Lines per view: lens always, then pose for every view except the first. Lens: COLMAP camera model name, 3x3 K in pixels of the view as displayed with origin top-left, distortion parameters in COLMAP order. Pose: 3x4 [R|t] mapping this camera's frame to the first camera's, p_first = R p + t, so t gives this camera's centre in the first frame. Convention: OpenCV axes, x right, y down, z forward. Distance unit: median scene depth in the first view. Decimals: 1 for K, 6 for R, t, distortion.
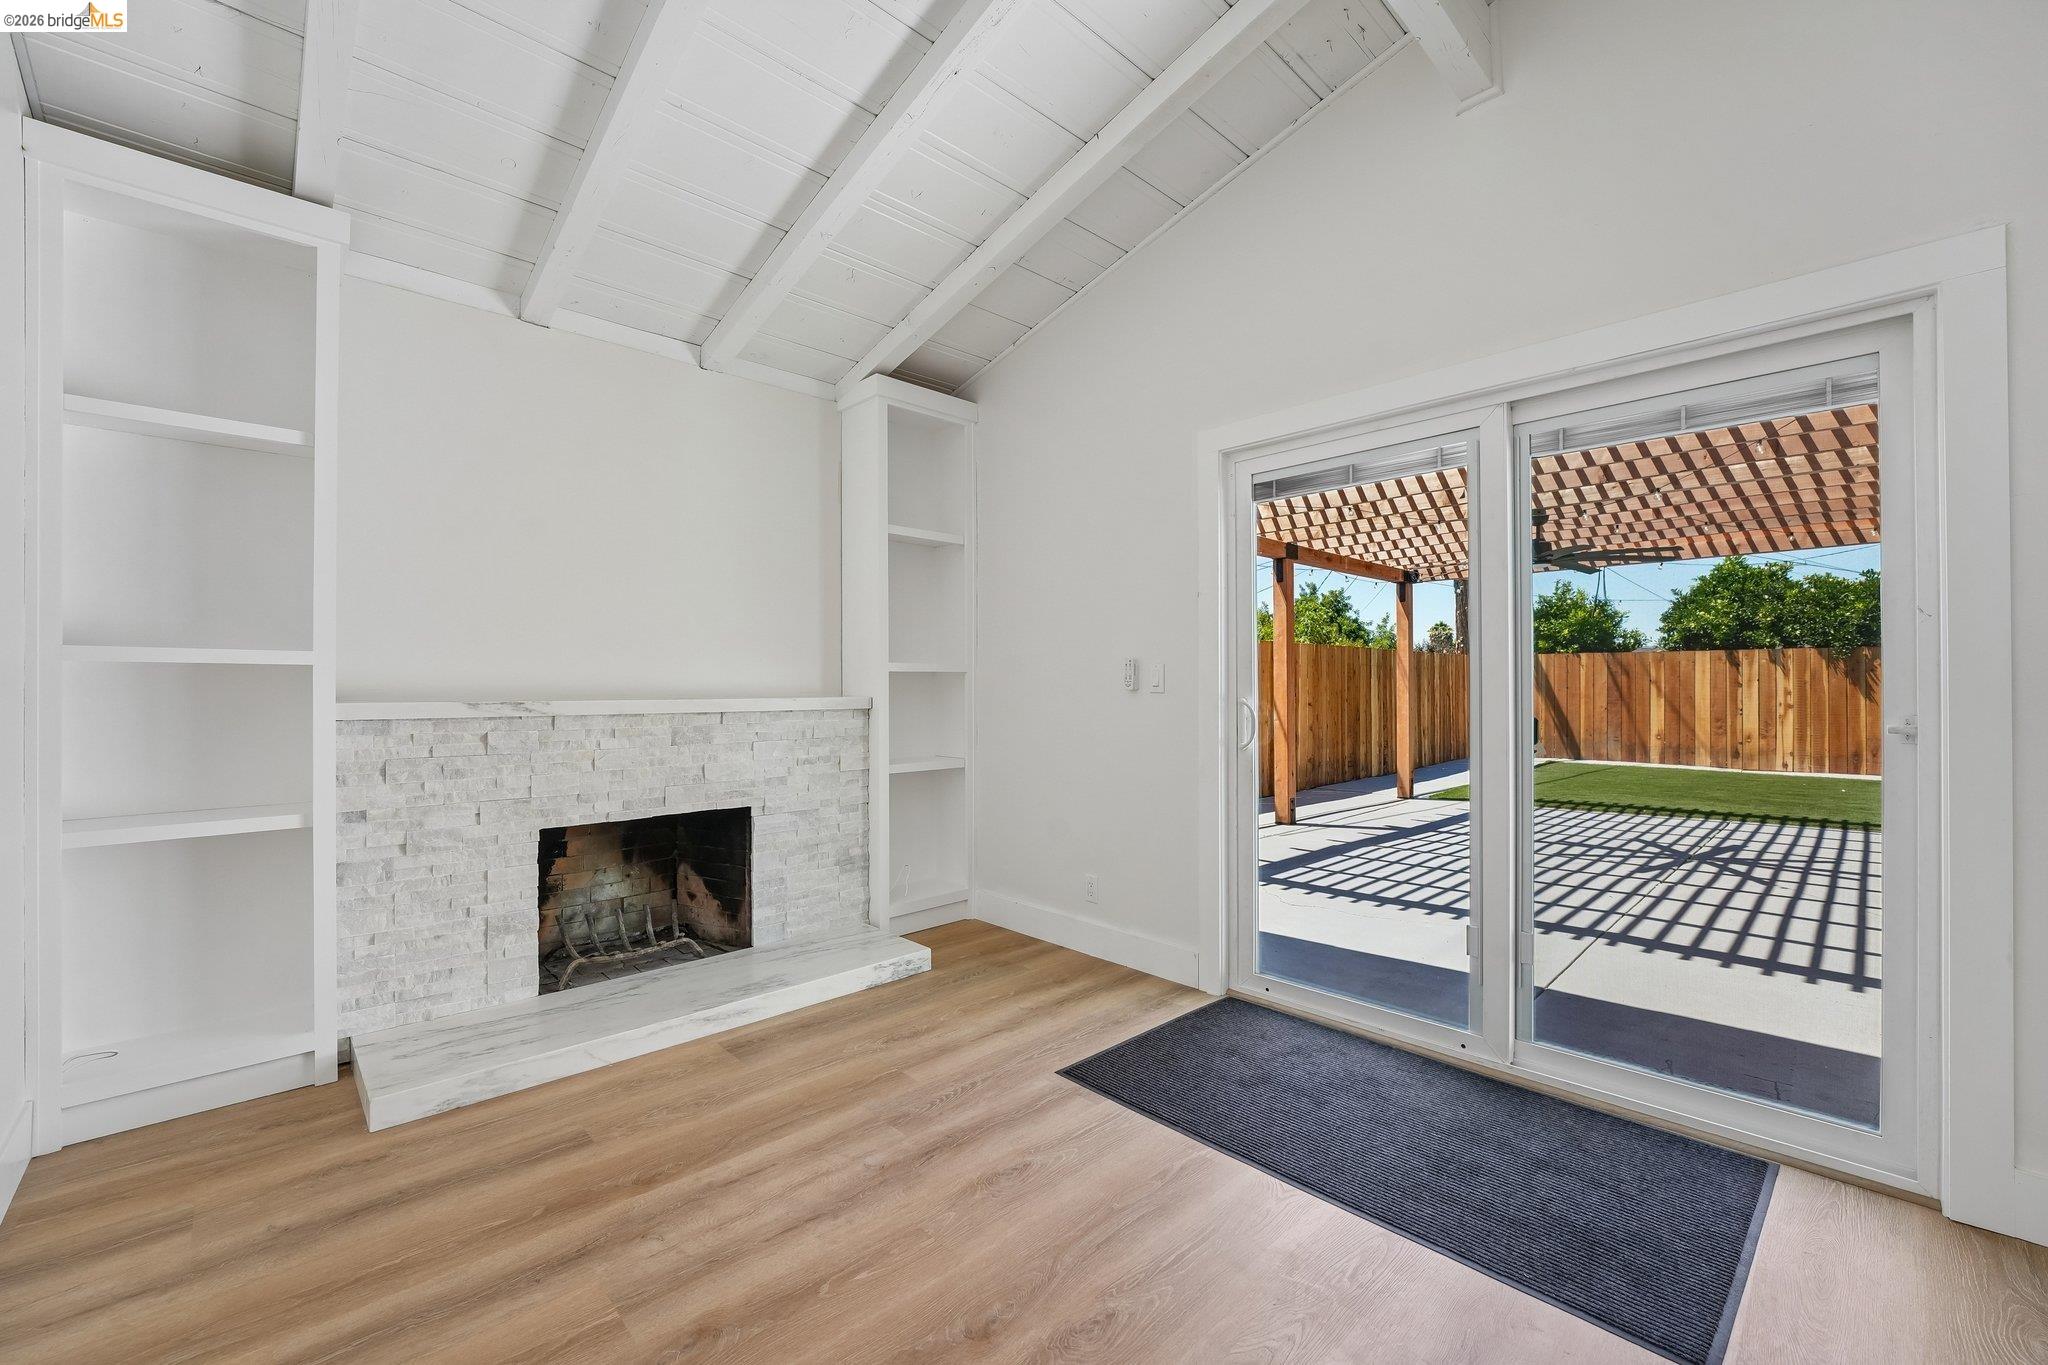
lens RADIAL K [[827.1, 0, 1011.1], [0, 827.1, 685.1], [0, 0, 1]] dist [-0.015739, 0.000406]
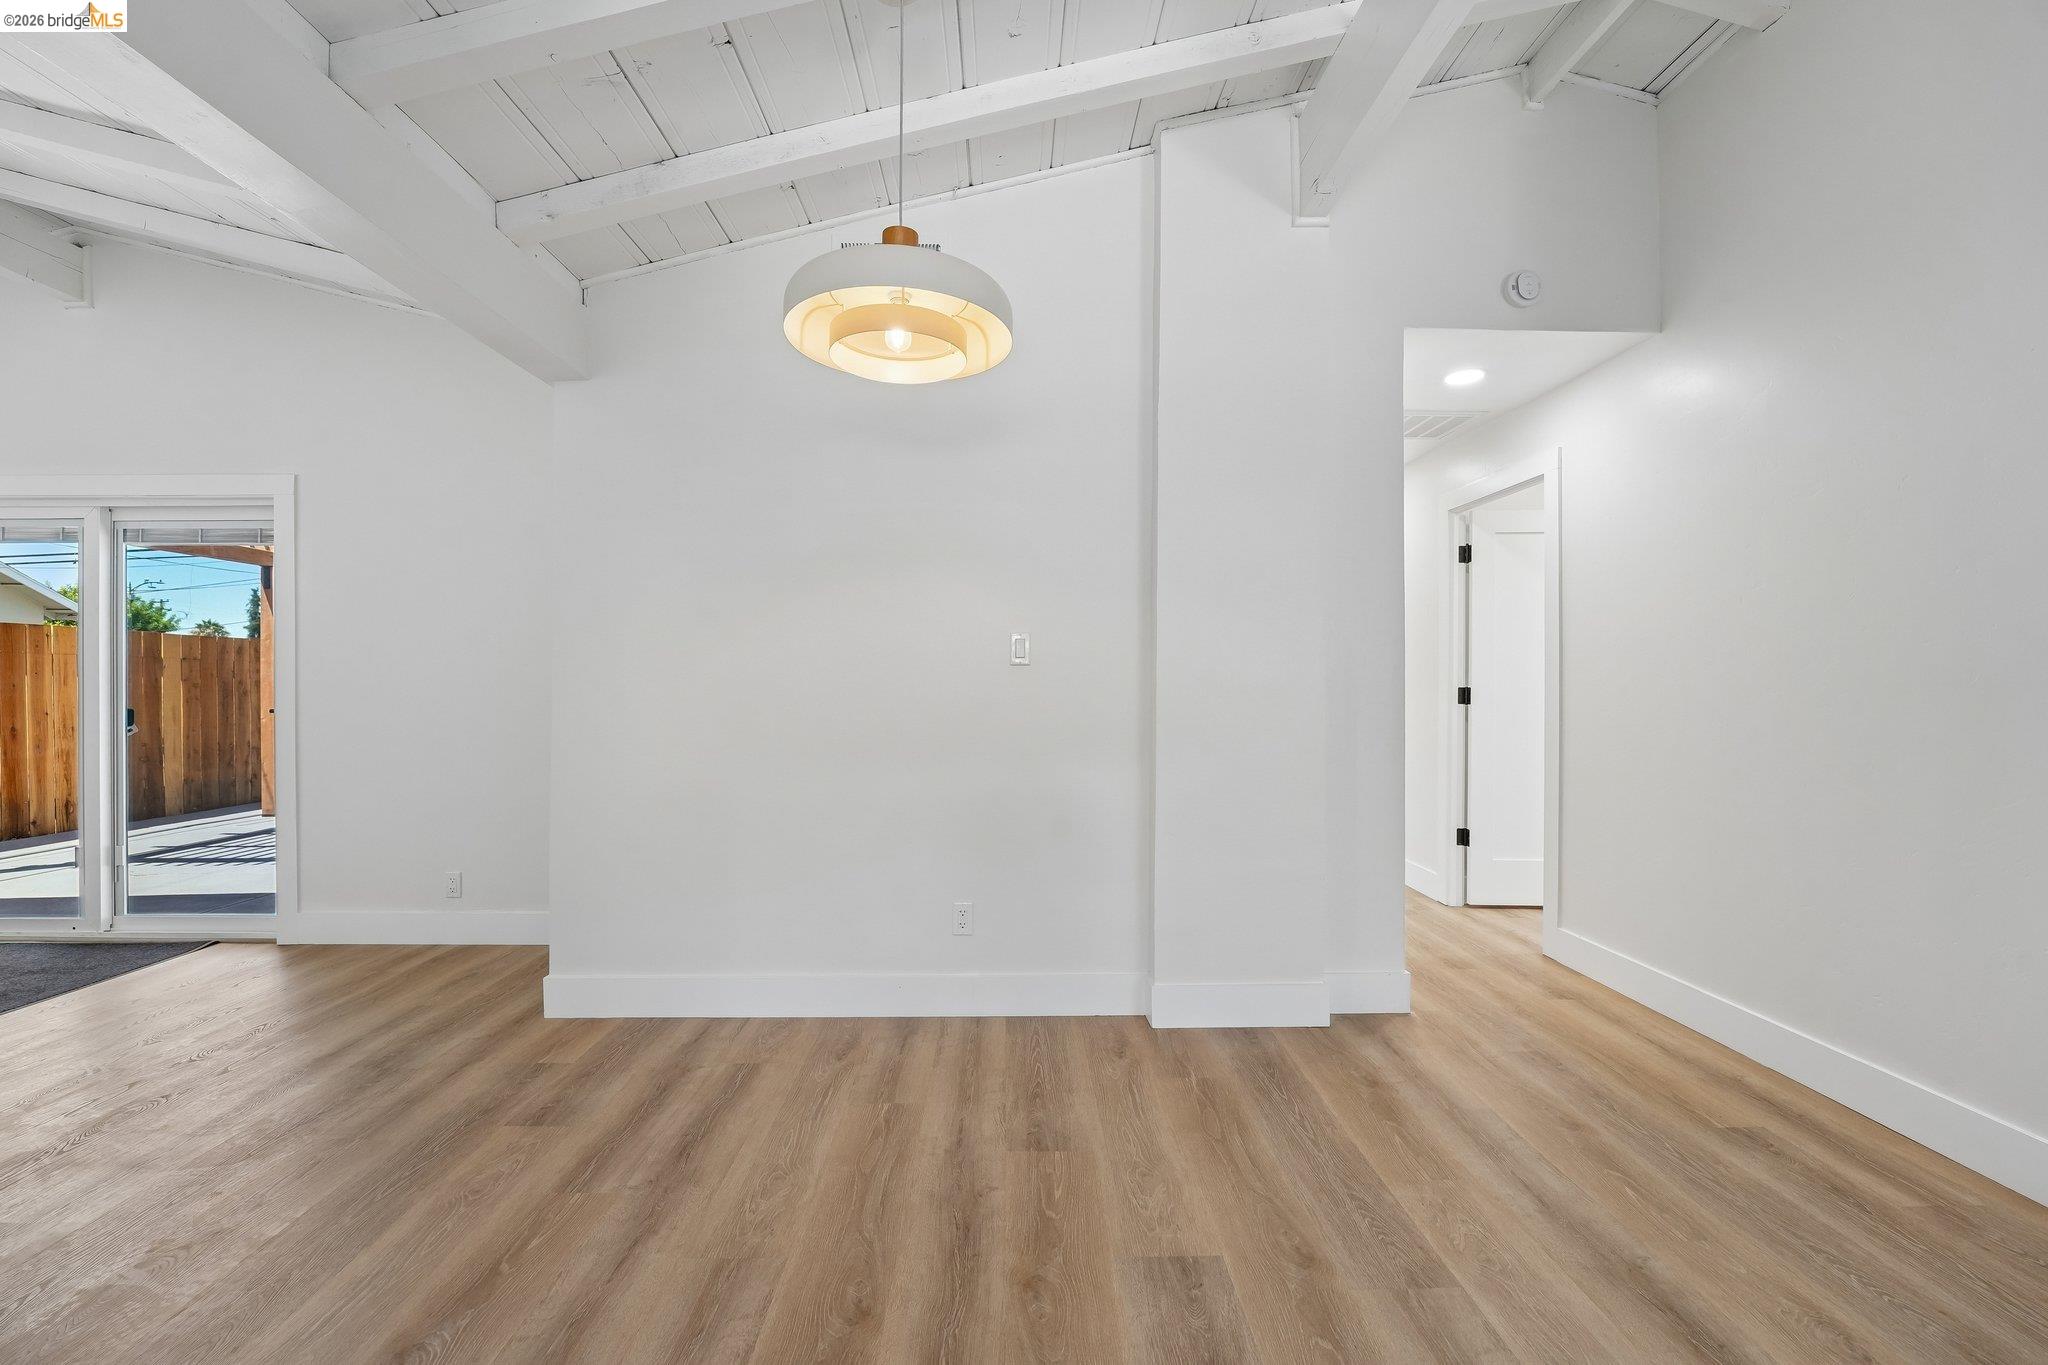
lens RADIAL K [[842.9, 0, 1019.9], [0, 842.9, 682.2], [0, 0, 1]] dist [-0.026200, 0.005433]
pose [[0.681456, 0.005652, 0.731837, 0.563613], [-0.003513, 0.999984, -0.004452, -0.008173], [-0.731851, 0.000463, 0.681465, -1.151805]]
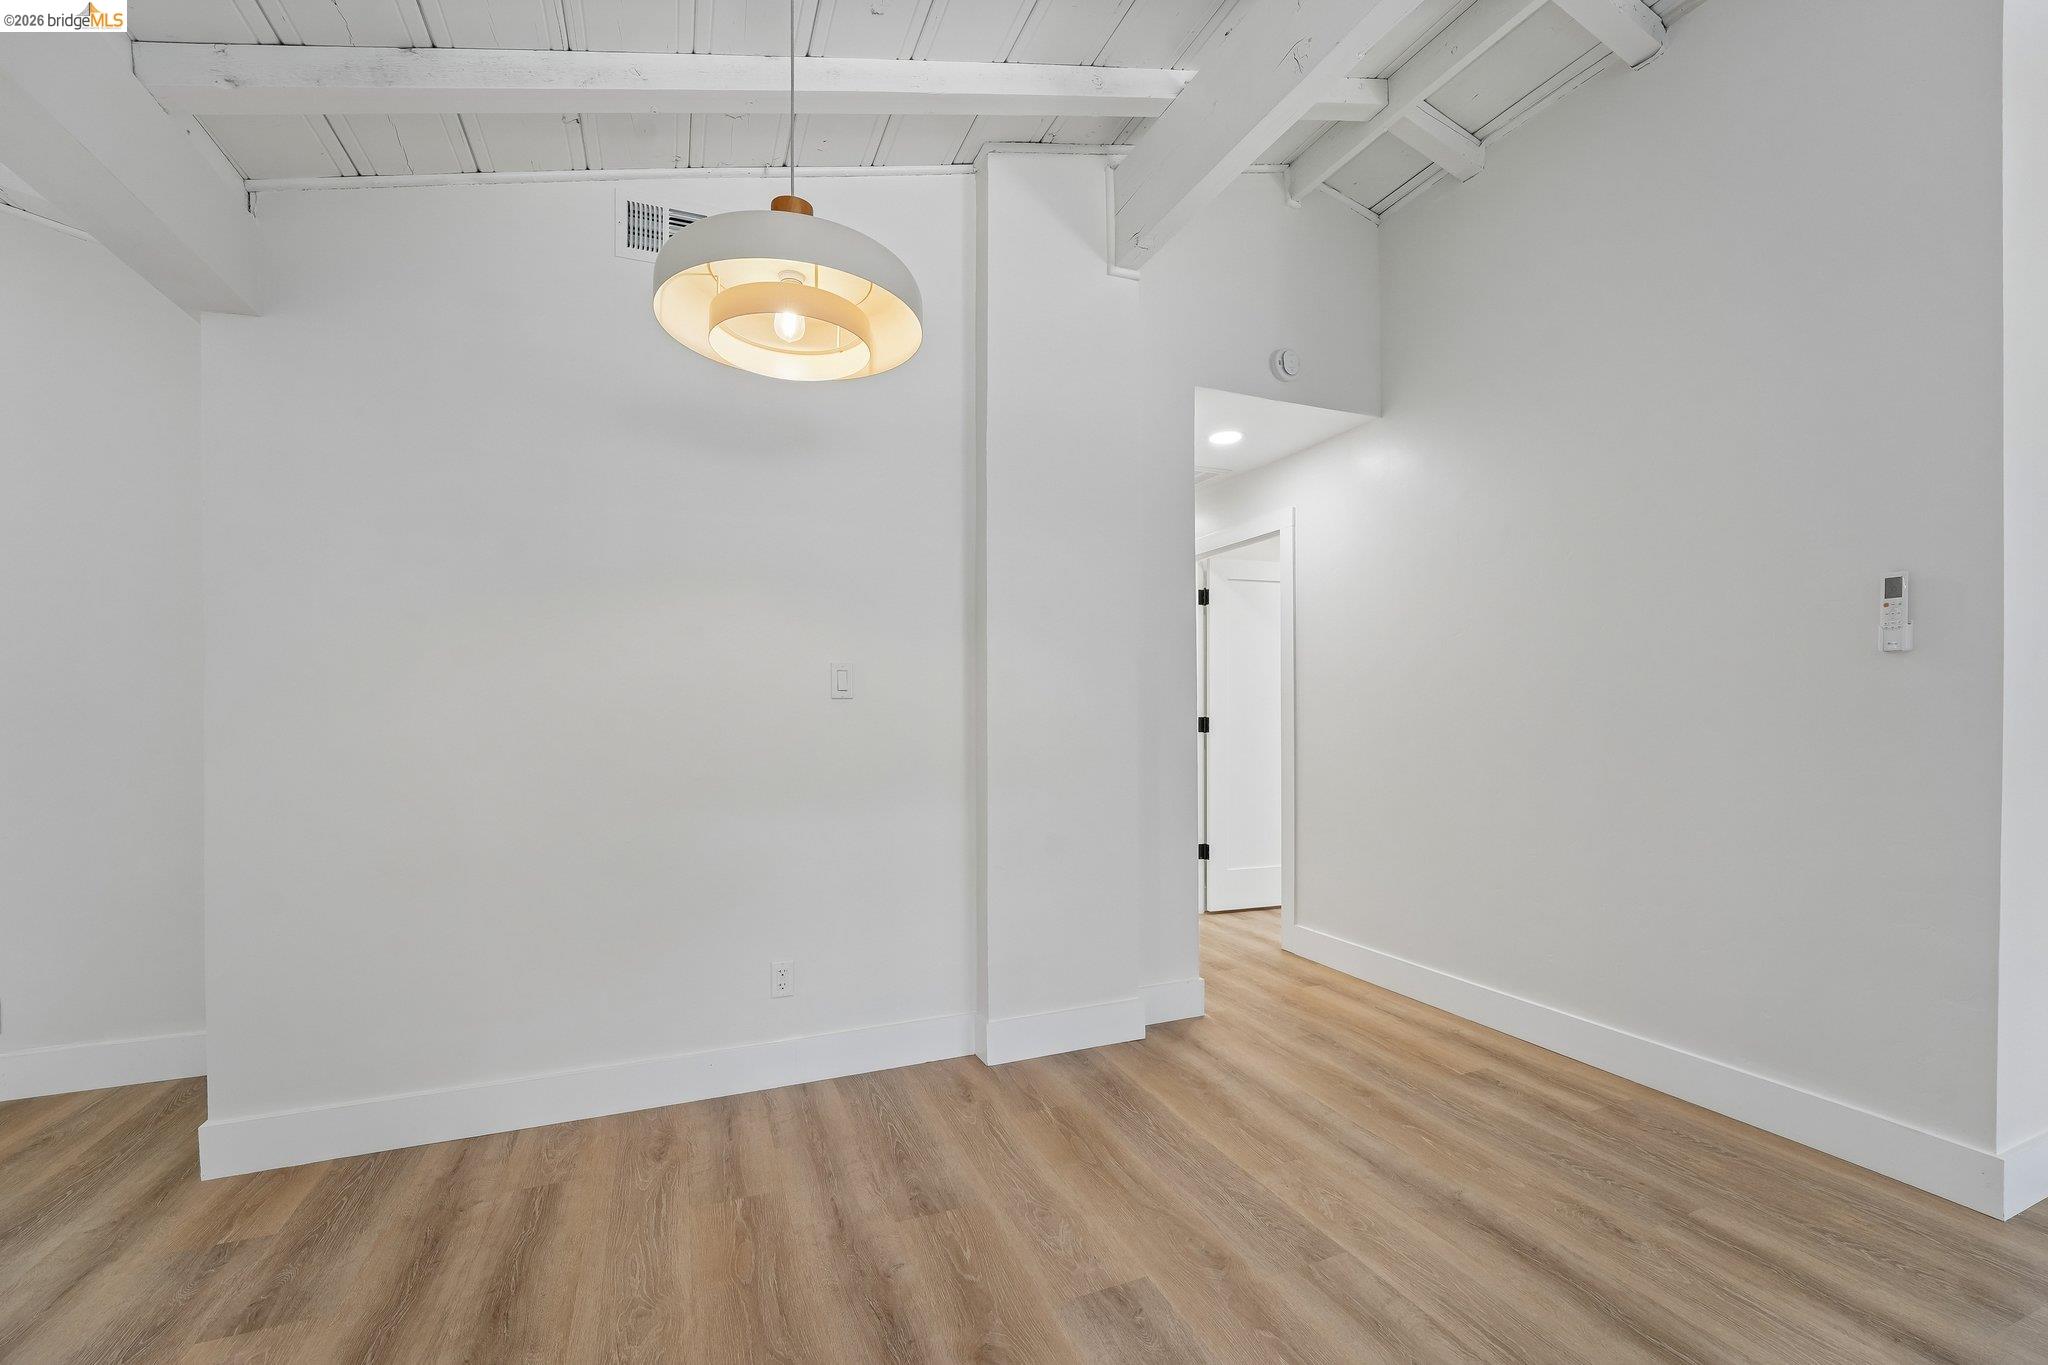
lens RADIAL K [[851.5, 0, 1018.3], [0, 851.5, 723.9], [0, 0, 1]] dist [-0.025595, 0.004773]
pose [[0.365736, -0.011546, 0.930647, 0.492579], [0.006990, 0.999929, 0.009658, -0.013487], [-0.930693, 0.002973, 0.365790, -0.986286]]
